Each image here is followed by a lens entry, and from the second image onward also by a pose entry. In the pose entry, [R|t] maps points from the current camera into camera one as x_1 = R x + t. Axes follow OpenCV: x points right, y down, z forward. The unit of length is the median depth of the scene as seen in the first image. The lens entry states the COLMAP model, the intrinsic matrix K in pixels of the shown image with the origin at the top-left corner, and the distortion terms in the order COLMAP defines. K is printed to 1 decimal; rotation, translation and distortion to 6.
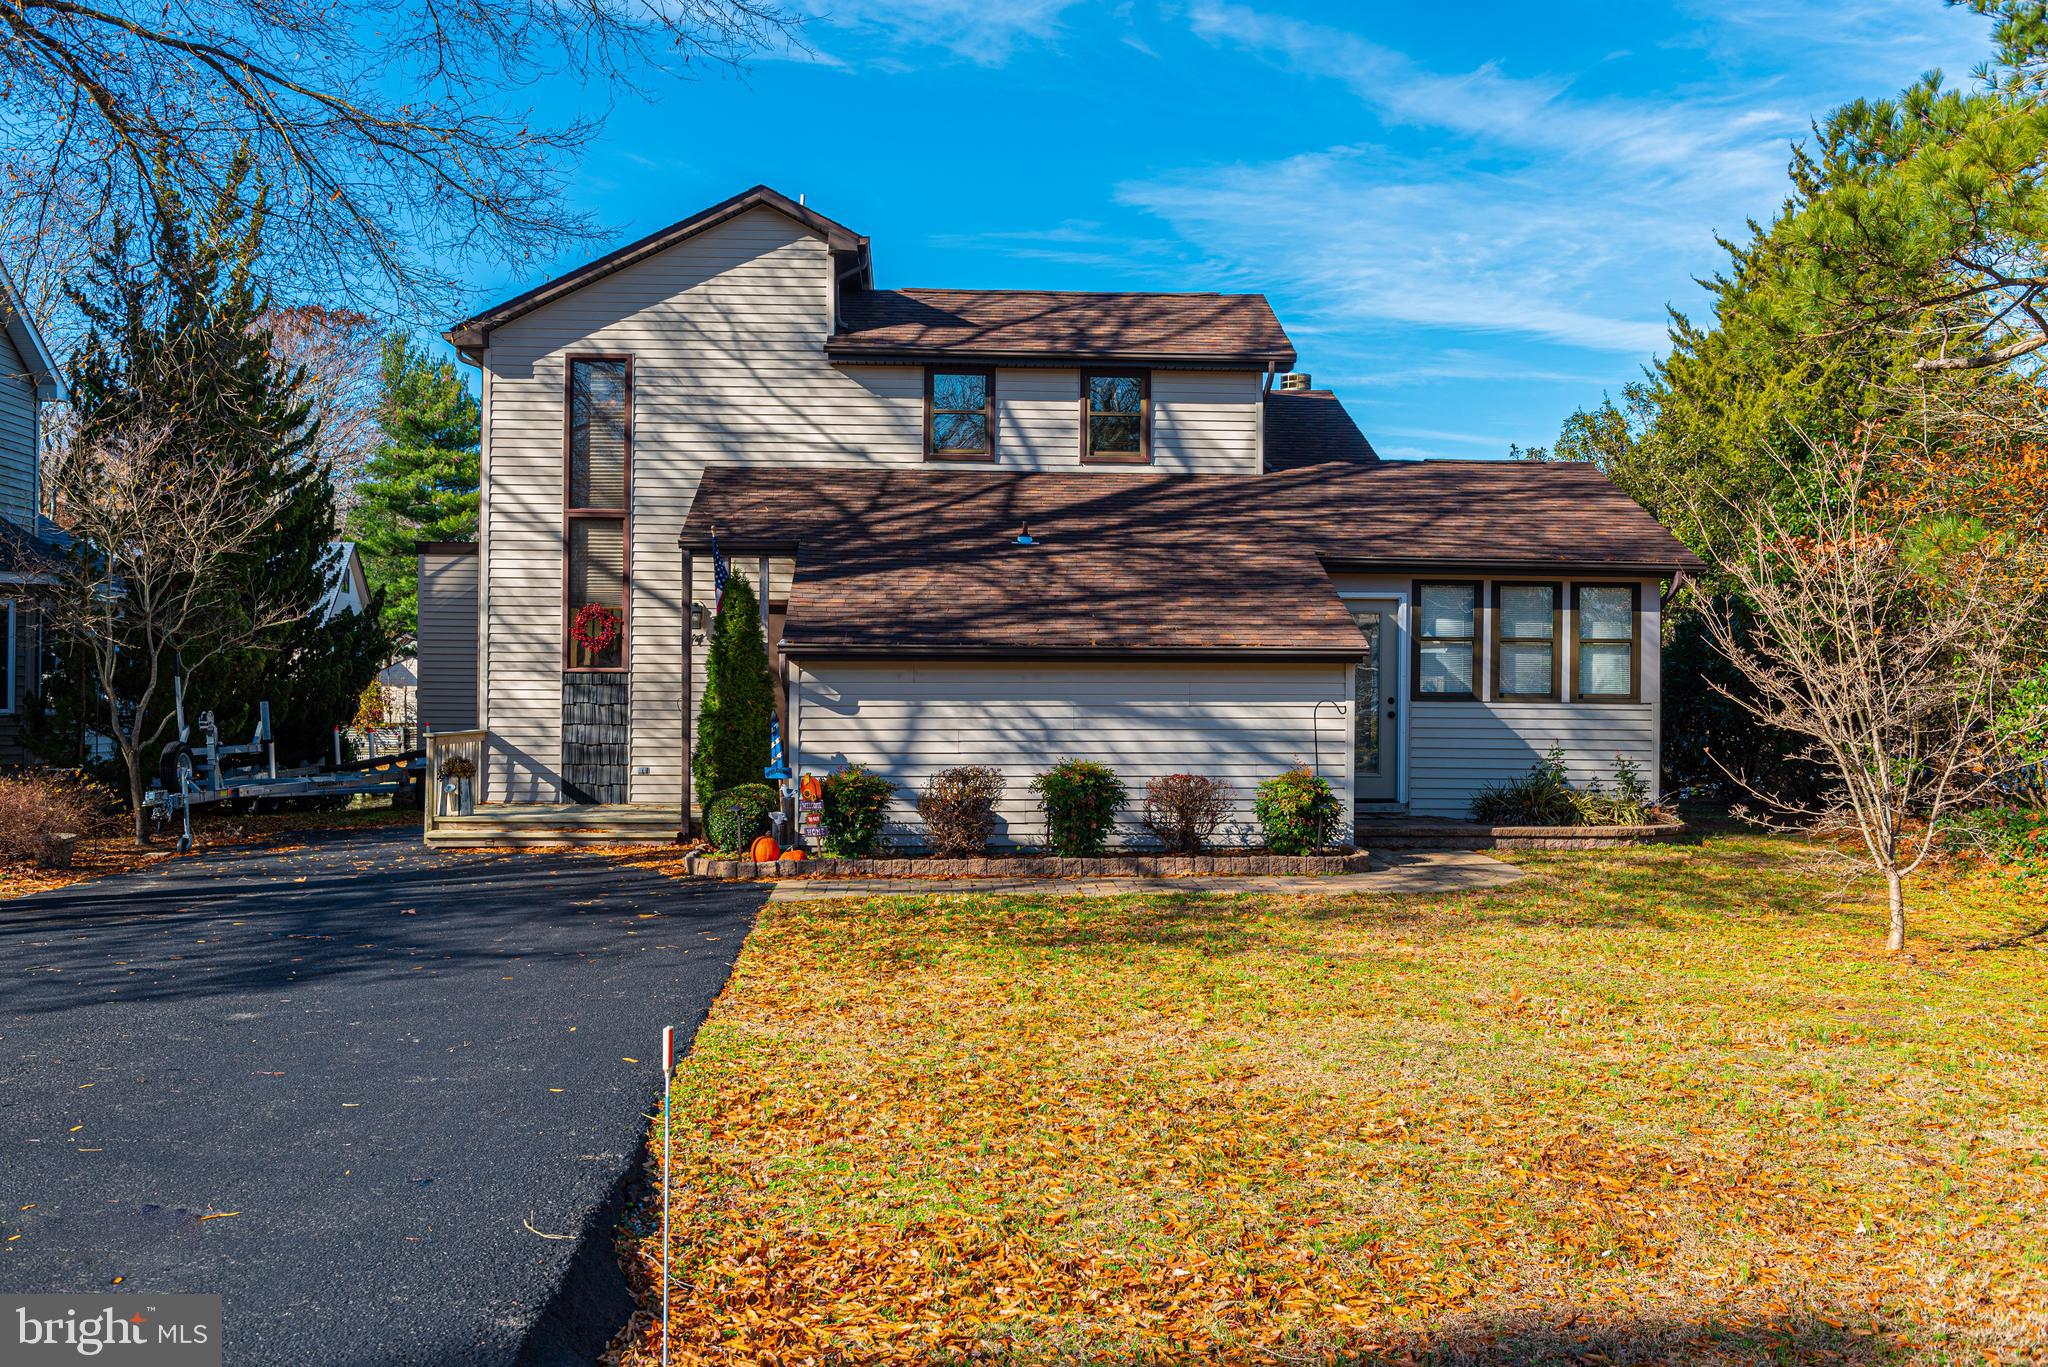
lens RADIAL K [[1962.9, 0, 1025.6], [0, 1962.9, 687.8], [0, 0, 1]] dist [-0.003756, -0.003689]
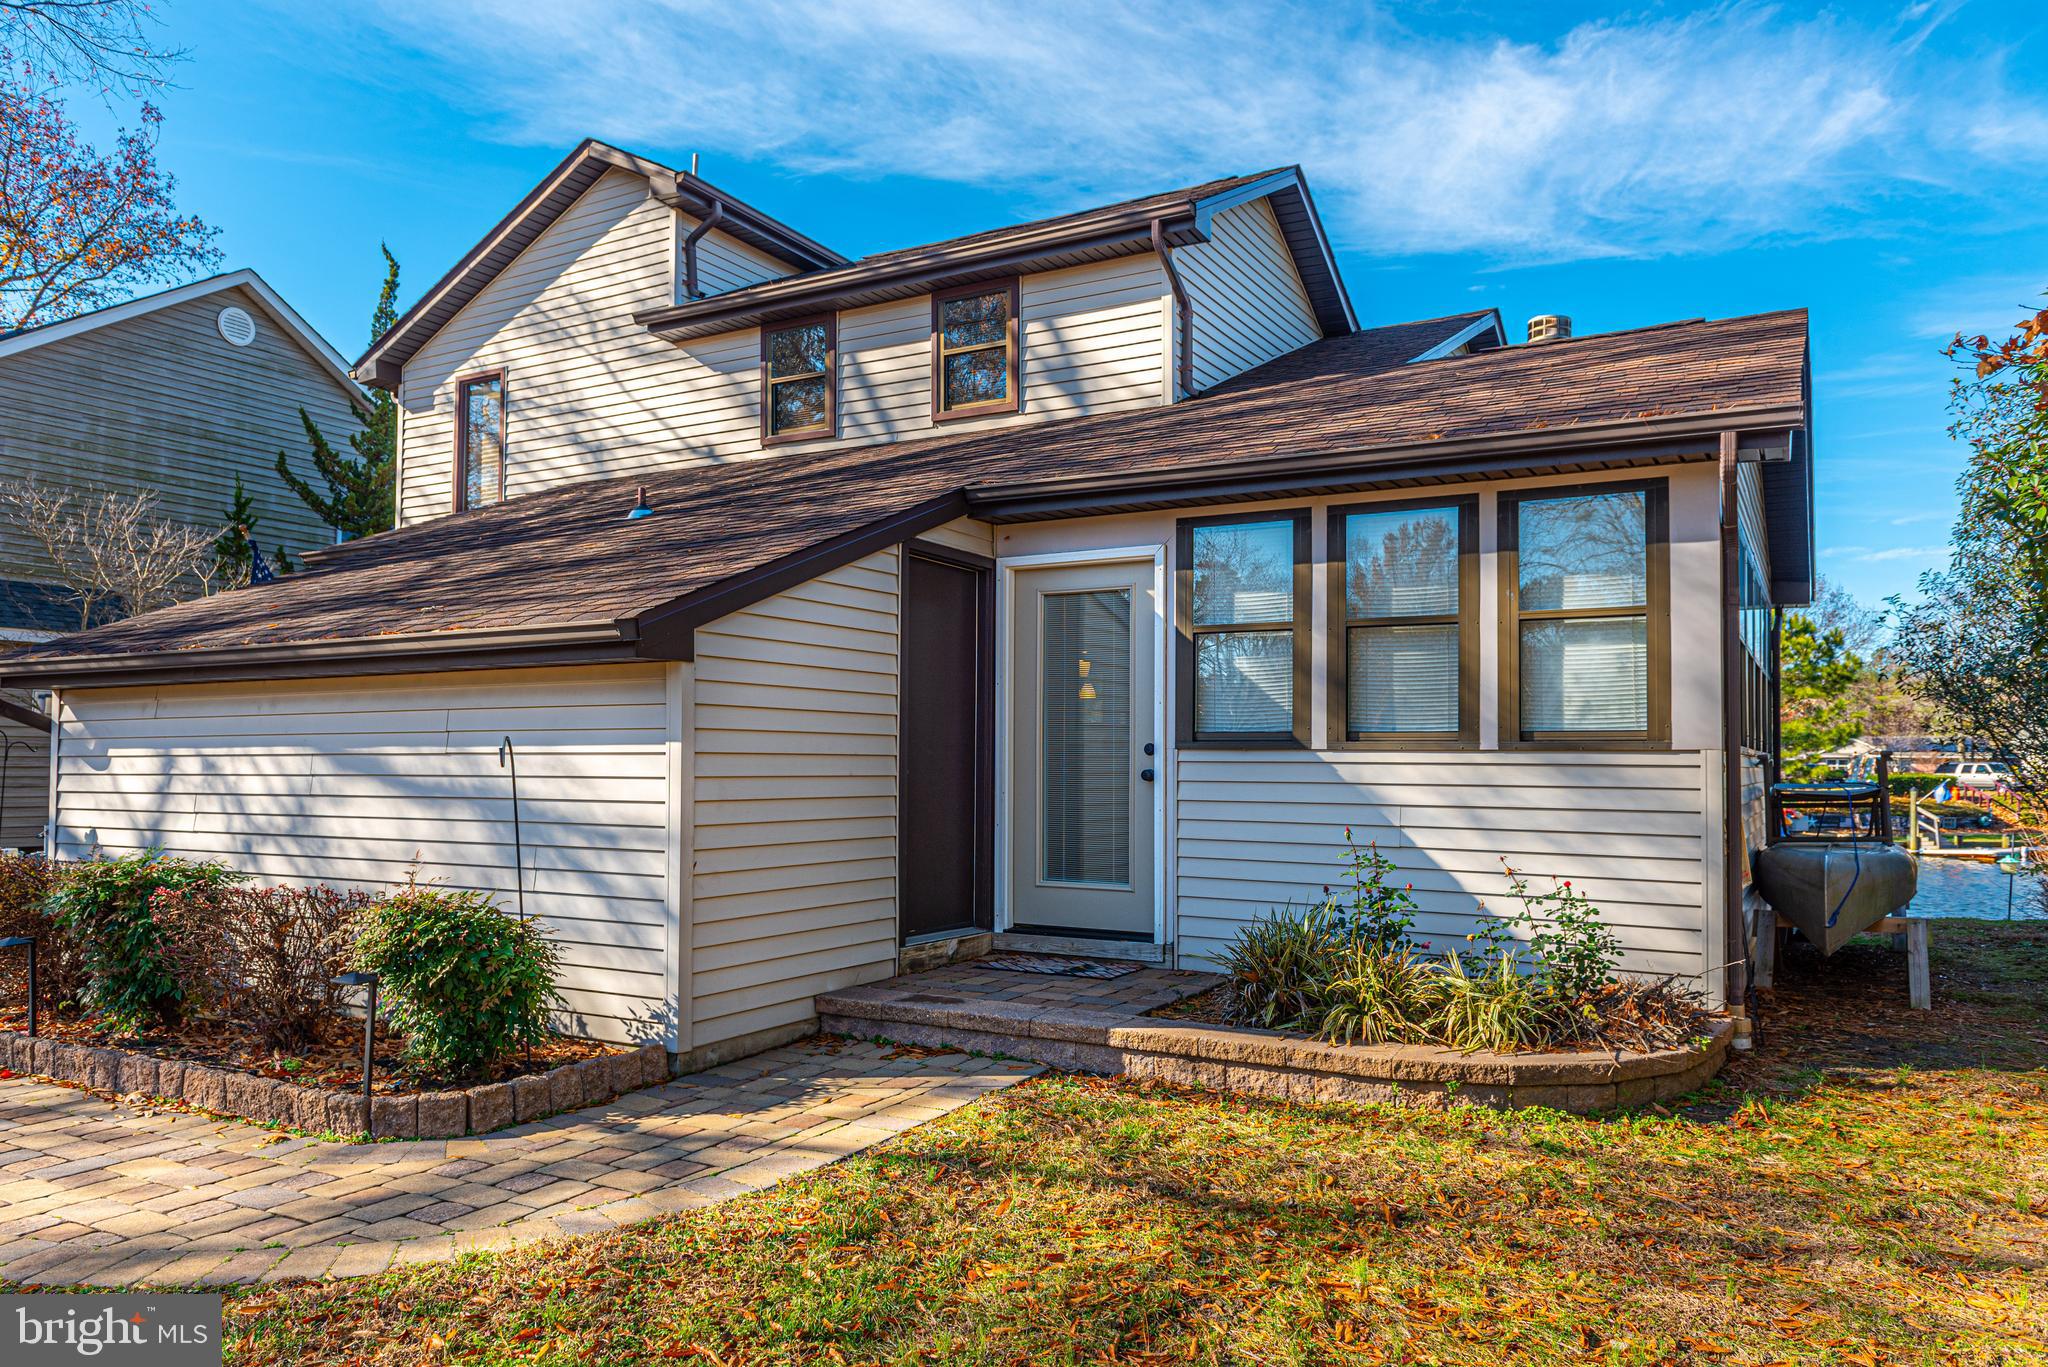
lens RADIAL K [[1369.0, 0, 1031.3], [0, 1369.0, 730.9], [0, 0, 1]] dist [0.002295, -0.000424]
pose [[0.841214, -0.015153, -0.540490, 0.330329], [0.001488, 0.999668, -0.025711, 0.010241], [0.540700, 0.020824, 0.840958, 0.613243]]
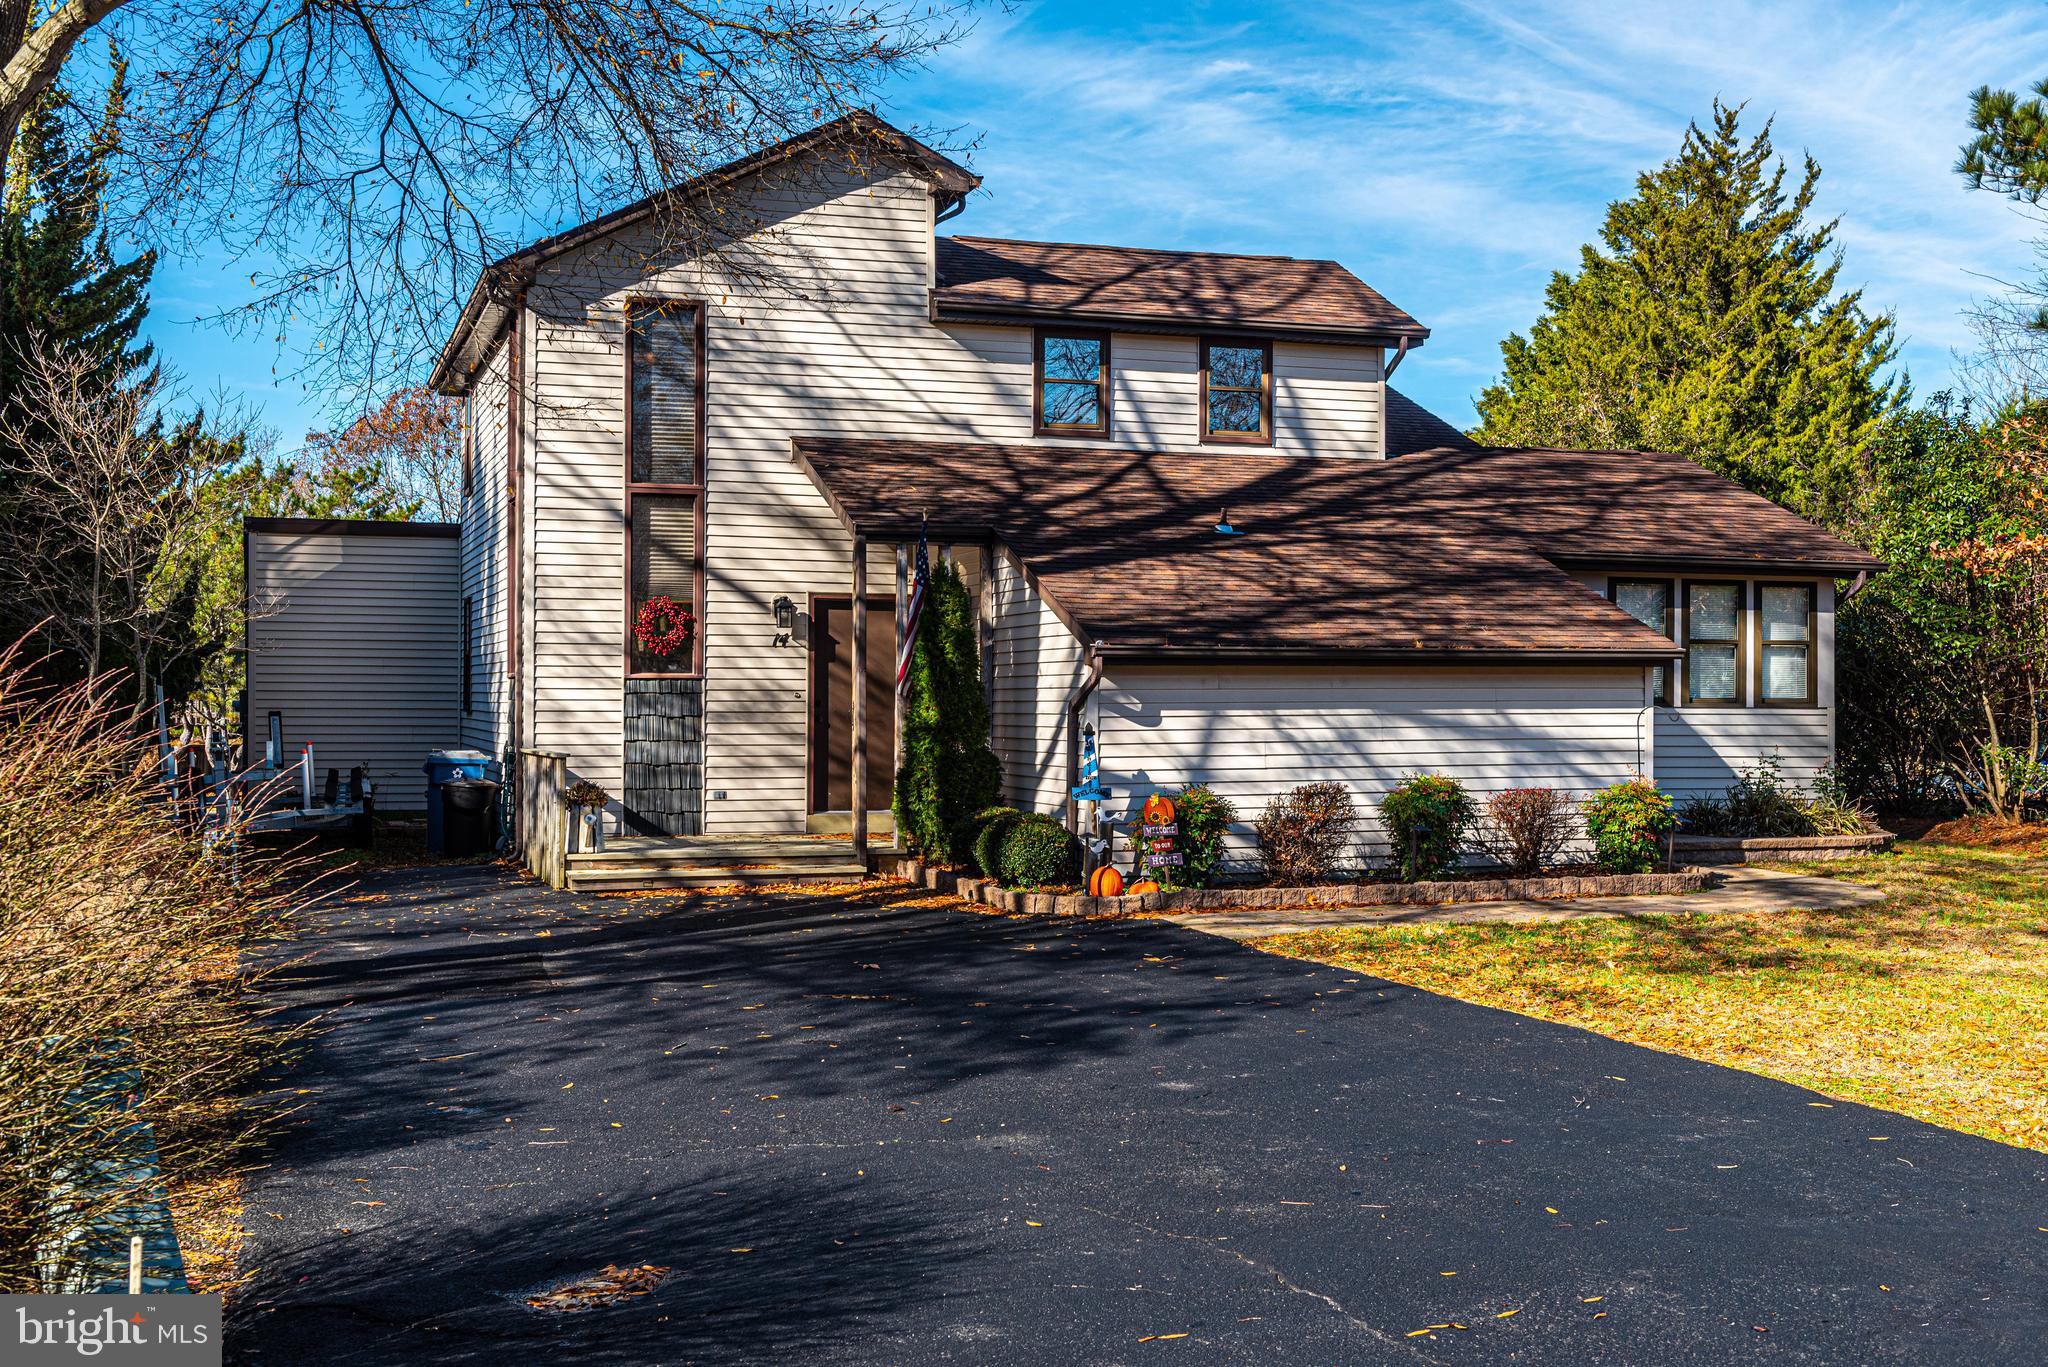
lens RADIAL K [[2253.8, 0, 1023.4], [0, 2253.8, 684.1], [0, 0, 1]] dist [-0.004958, -0.001216]
pose [[0.967080, -0.003490, 0.254450, -0.315329], [0.004585, 0.999983, -0.003709, -0.001298], [-0.254433, 0.004754, 0.967079, 0.030643]]
